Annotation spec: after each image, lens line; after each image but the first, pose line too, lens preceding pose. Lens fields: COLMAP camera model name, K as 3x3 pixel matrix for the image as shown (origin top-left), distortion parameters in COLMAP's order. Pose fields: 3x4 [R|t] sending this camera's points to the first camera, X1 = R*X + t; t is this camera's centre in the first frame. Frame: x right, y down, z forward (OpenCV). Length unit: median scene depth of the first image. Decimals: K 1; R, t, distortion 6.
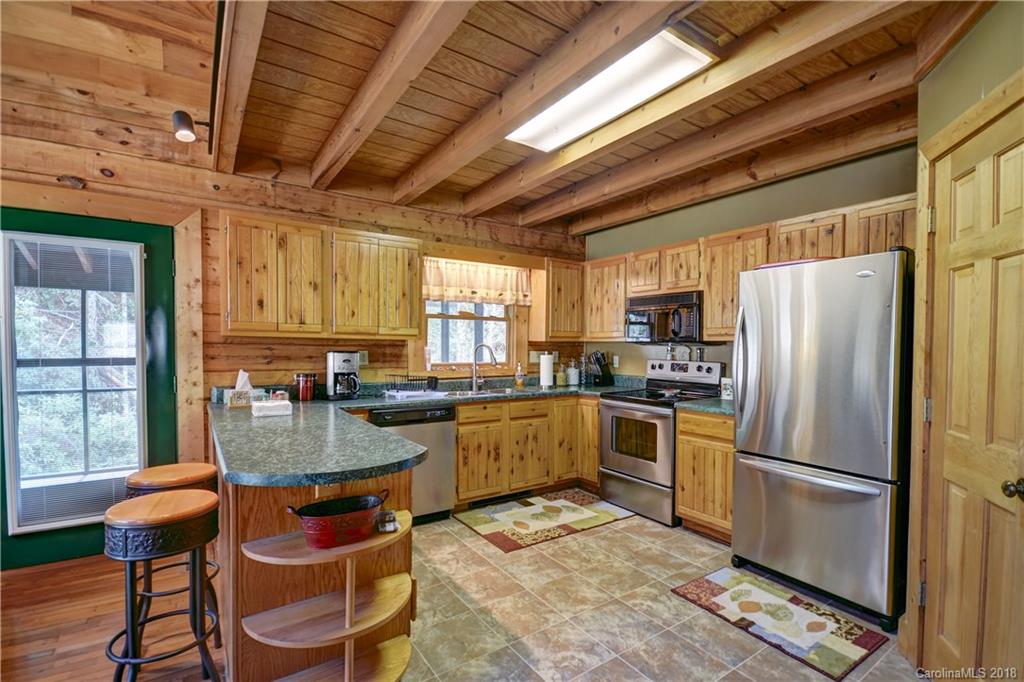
lens RADIAL K [[476.7, 0, 551.4], [0, 476.7, 357.3], [0, 0, 1]] dist [-0.000853, -0.000187]
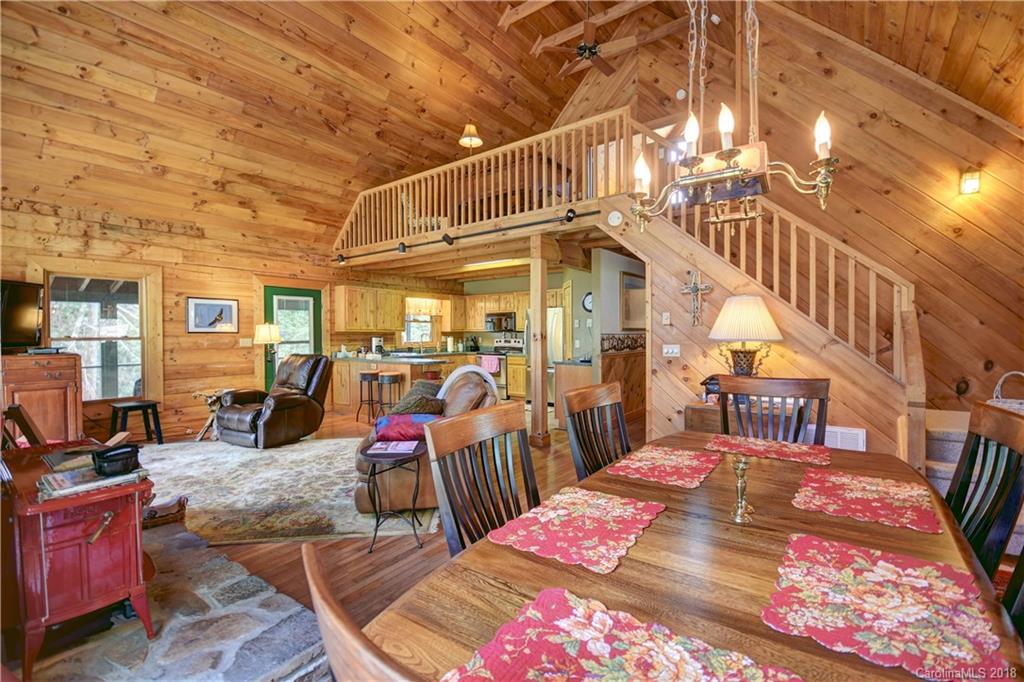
lens RADIAL K [[450.0, 0, 514.1], [0, 450.0, 337.4], [0, 0, 1]] dist [0.027866, -0.021062]
pose [[0.958748, -0.016854, 0.283757, -0.359222], [0.020713, 0.999729, -0.010606, 0.024961], [-0.283501, 0.016046, 0.958838, -1.244660]]
